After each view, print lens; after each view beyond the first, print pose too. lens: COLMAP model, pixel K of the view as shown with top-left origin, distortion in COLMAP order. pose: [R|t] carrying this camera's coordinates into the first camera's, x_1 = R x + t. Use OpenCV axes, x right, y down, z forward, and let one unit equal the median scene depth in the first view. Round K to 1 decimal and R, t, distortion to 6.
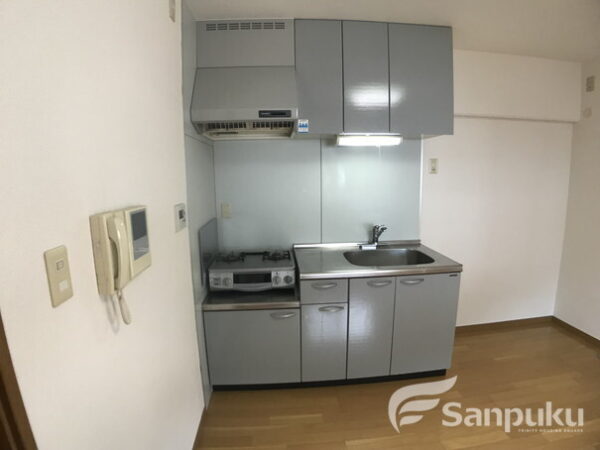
lens RADIAL K [[324.7, 0, 300.0], [0, 324.7, 225.0], [0, 0, 1]] dist [-0.135988, 0.023897]
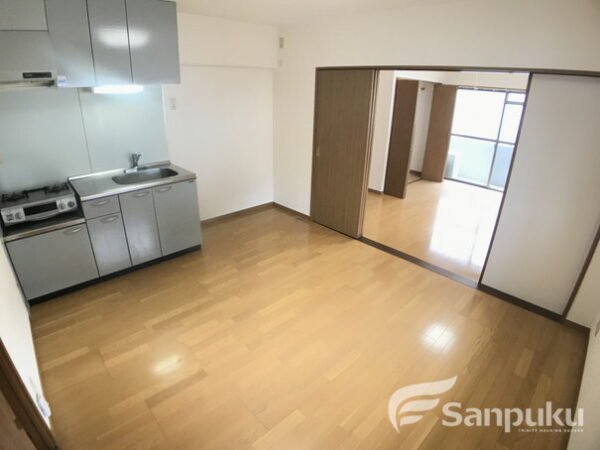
lens RADIAL K [[324.7, 0, 300.0], [0, 324.7, 225.0], [0, 0, 1]] dist [-0.135988, 0.023897]
pose [[0.780675, -0.214612, 0.586932, -0.048349], [0.061904, 0.961122, 0.269096, -0.020009], [-0.621864, -0.173743, 0.763609, -0.505577]]
